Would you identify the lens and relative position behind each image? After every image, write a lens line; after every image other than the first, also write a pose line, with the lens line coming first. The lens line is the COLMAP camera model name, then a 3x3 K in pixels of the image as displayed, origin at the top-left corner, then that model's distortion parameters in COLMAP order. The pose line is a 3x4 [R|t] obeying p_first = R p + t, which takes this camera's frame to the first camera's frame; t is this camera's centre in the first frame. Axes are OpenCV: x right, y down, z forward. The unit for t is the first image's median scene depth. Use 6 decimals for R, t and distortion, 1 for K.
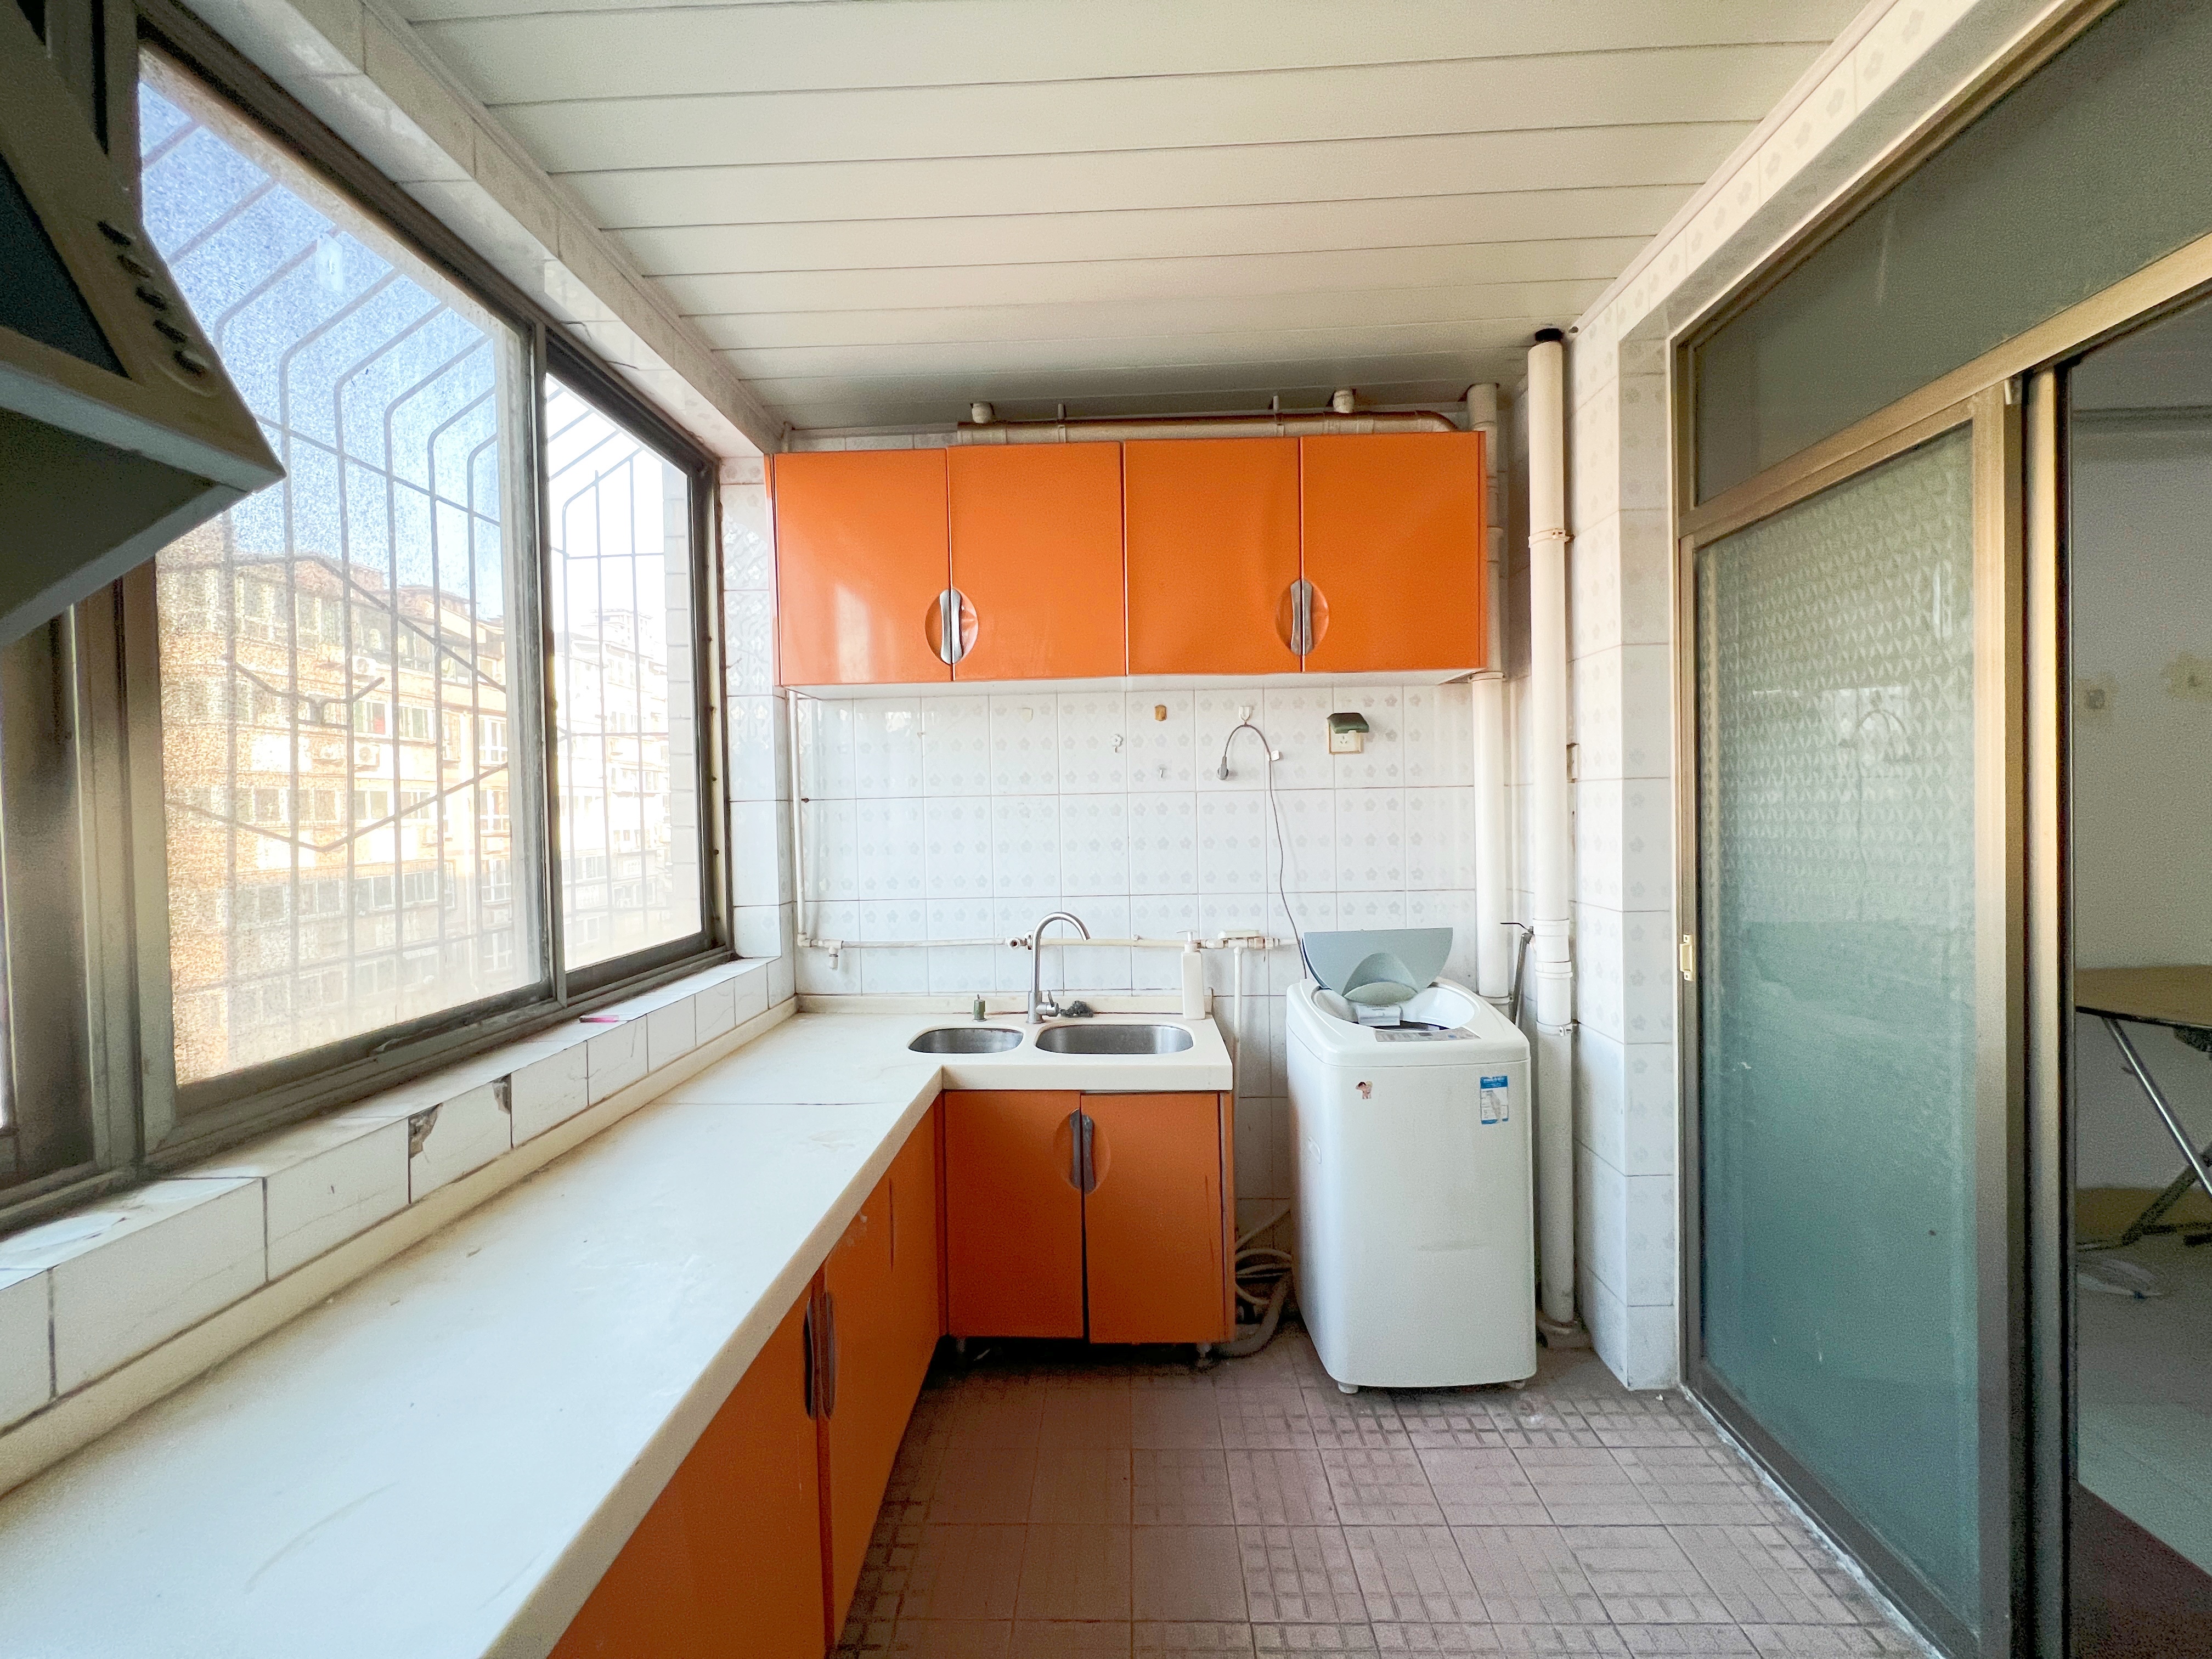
lens RADIAL K [[892.1, 0, 1103.2], [0, 892.1, 823.3], [0, 0, 1]] dist [0.000311, 0.000212]
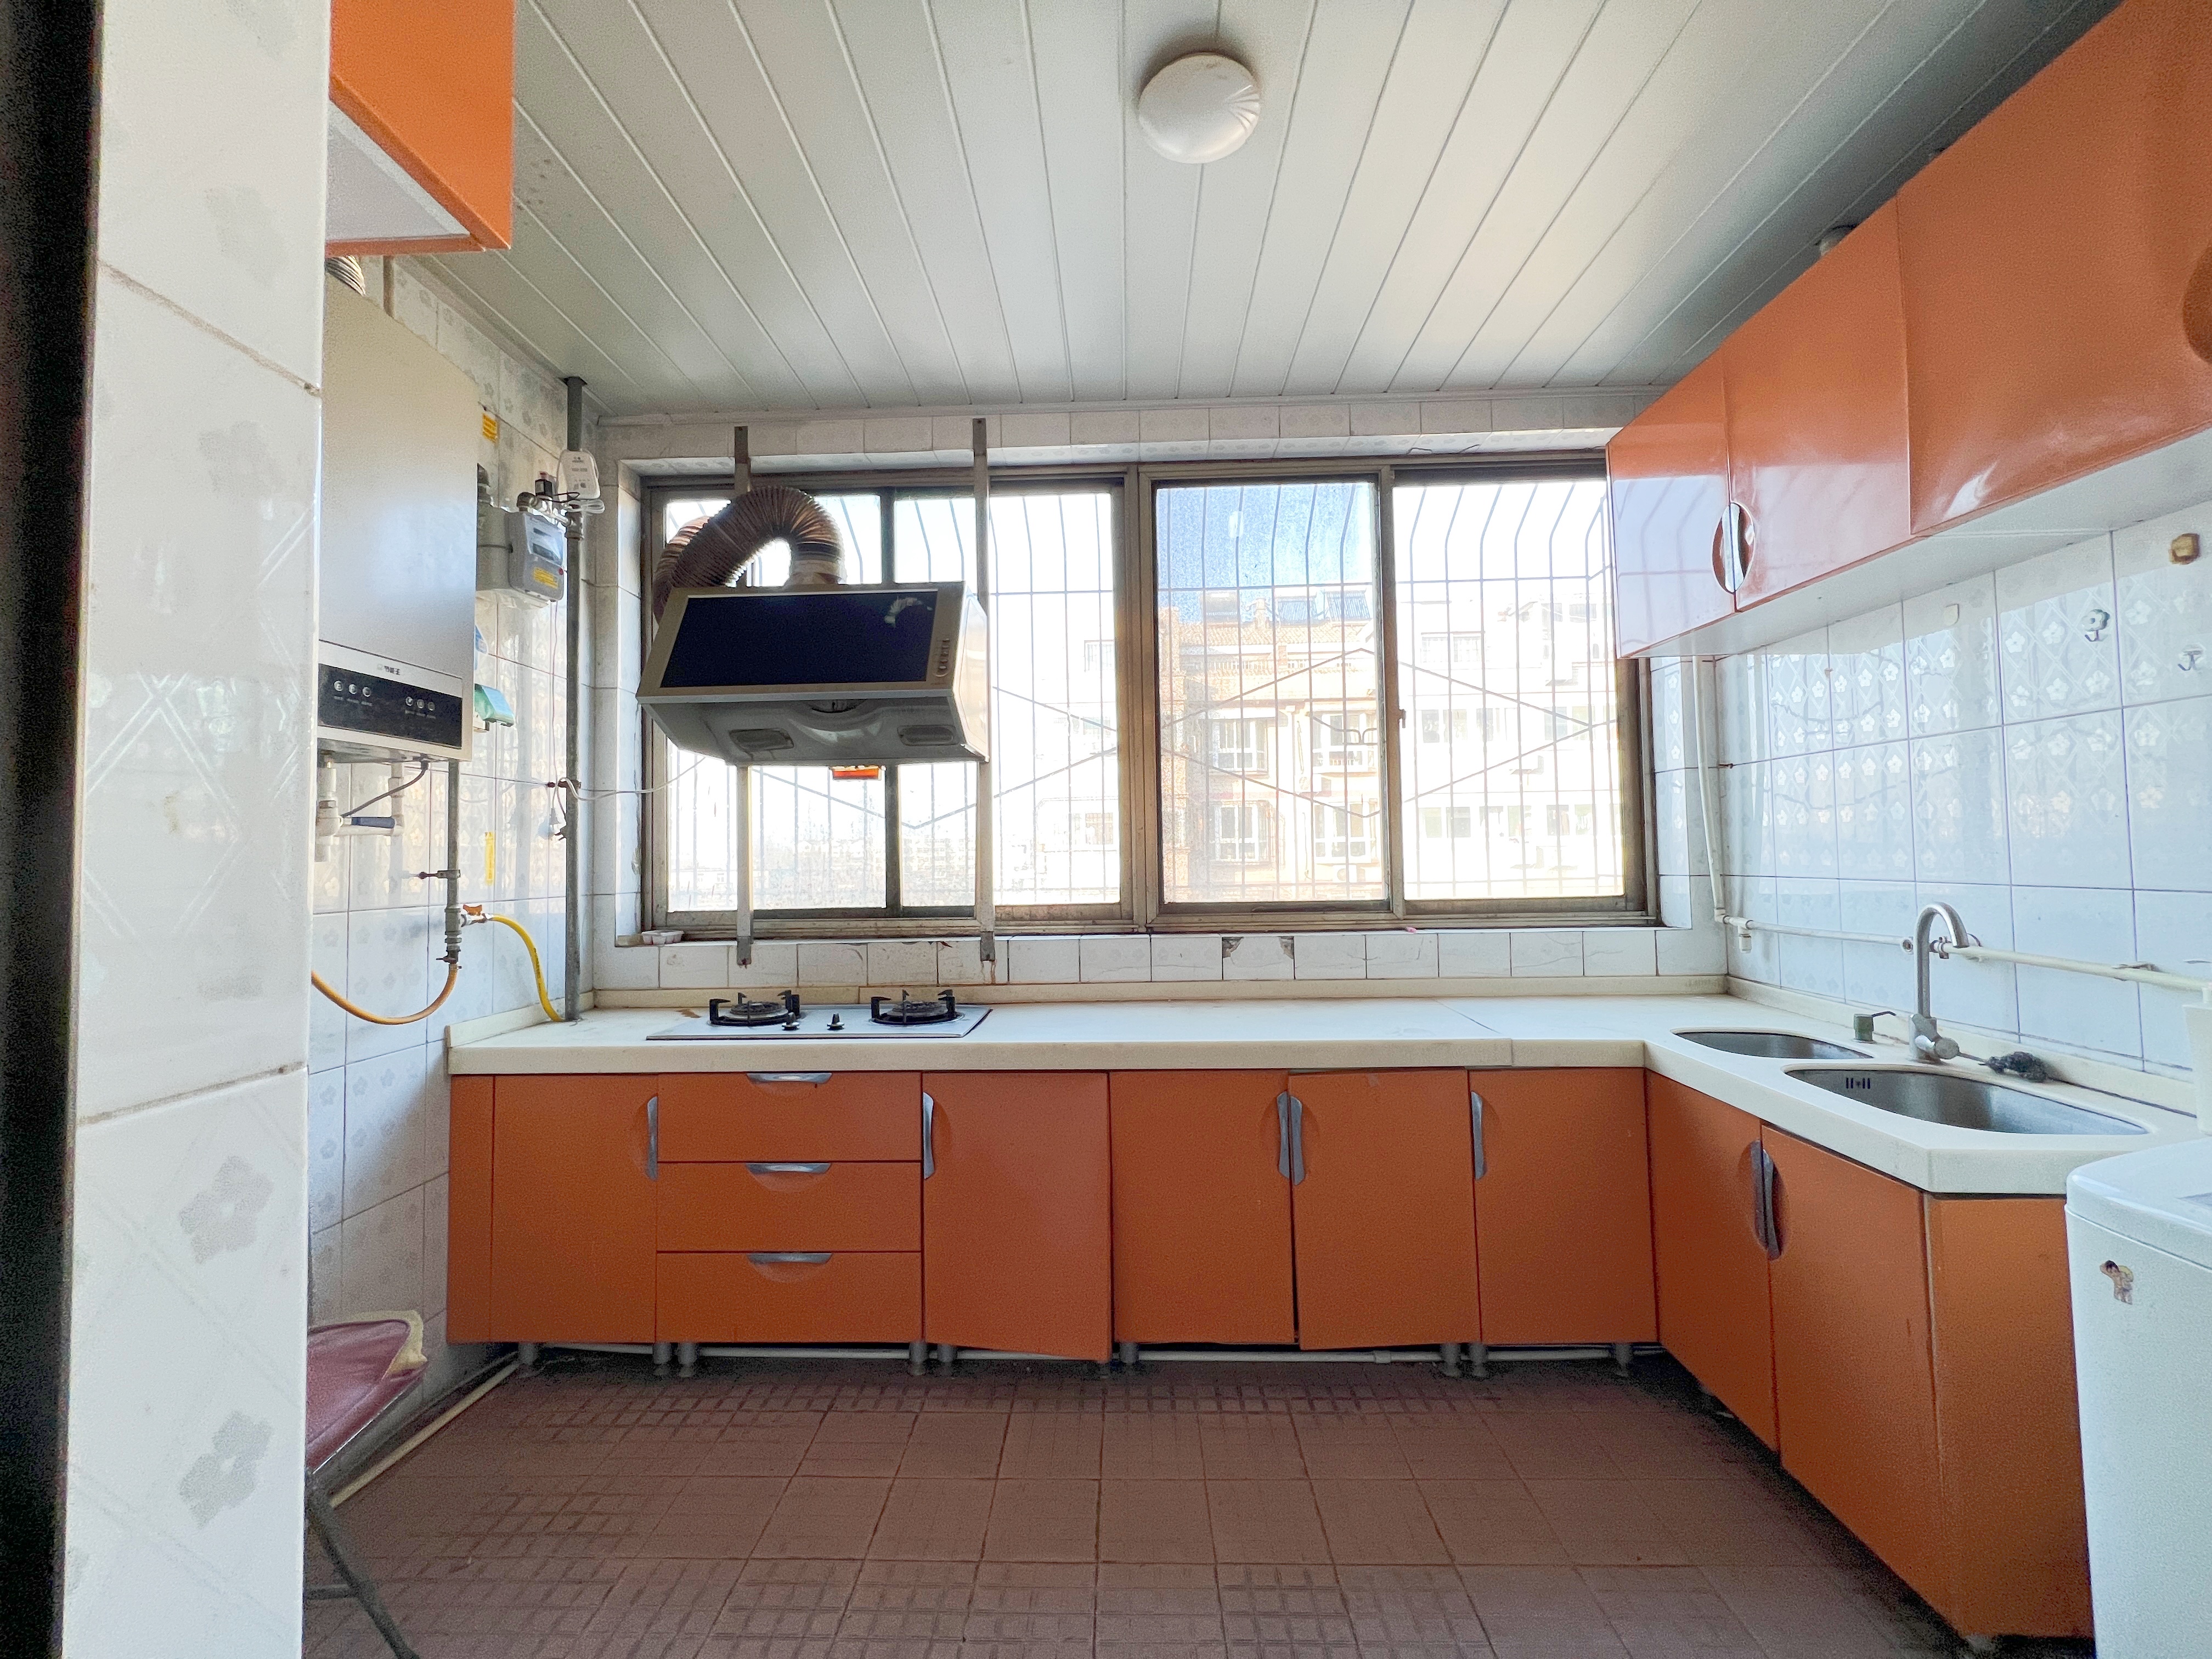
lens RADIAL K [[892.1, 0, 1102.3], [0, 892.1, 823.2], [0, 0, 1]] dist [0.000311, 0.000212]
pose [[0.003255, -0.011995, -0.999923, 0.651988], [0.000372, 0.999928, -0.011994, 0.050089], [0.999995, -0.000333, 0.003260, 0.383919]]
